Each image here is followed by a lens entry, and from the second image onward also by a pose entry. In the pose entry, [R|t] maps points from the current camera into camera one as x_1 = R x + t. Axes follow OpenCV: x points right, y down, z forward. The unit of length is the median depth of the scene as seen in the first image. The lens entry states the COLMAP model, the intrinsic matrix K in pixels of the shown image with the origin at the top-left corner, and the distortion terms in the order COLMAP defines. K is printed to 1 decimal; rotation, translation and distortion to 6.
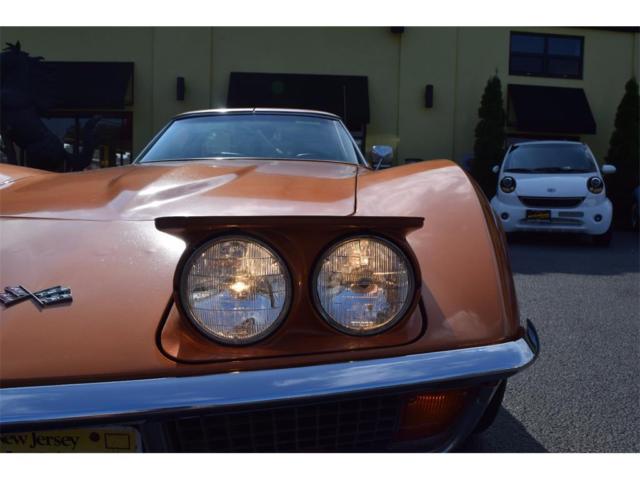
lens RADIAL K [[499.7, 0, 321.0], [0, 499.7, 236.1], [0, 0, 1]] dist [-0.086417, 0.003737]
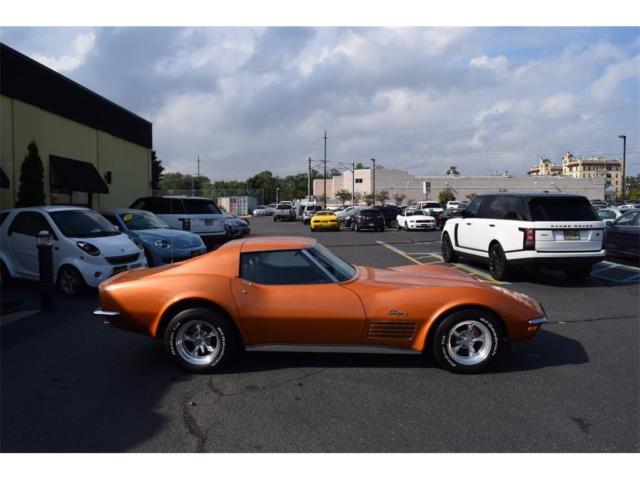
lens RADIAL K [[499.7, 0, 321.0], [0, 499.7, 236.1], [0, 0, 1]] dist [-0.086417, 0.003737]
pose [[0.013376, -0.080516, 0.996664, -0.698501], [0.094747, 0.992370, 0.078898, -0.149658], [-0.995412, 0.093375, 0.020903, 0.333236]]
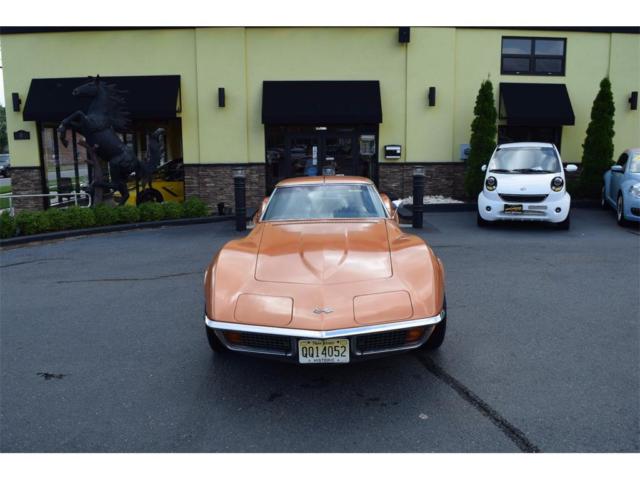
lens RADIAL K [[499.7, 0, 321.0], [0, 499.7, 236.1], [0, 0, 1]] dist [-0.086417, 0.003737]
pose [[0.999384, -0.027331, -0.022010, -0.038403], [0.029098, 0.996005, 0.084419, -0.075438], [0.019614, -0.085007, 0.996187, -0.270156]]
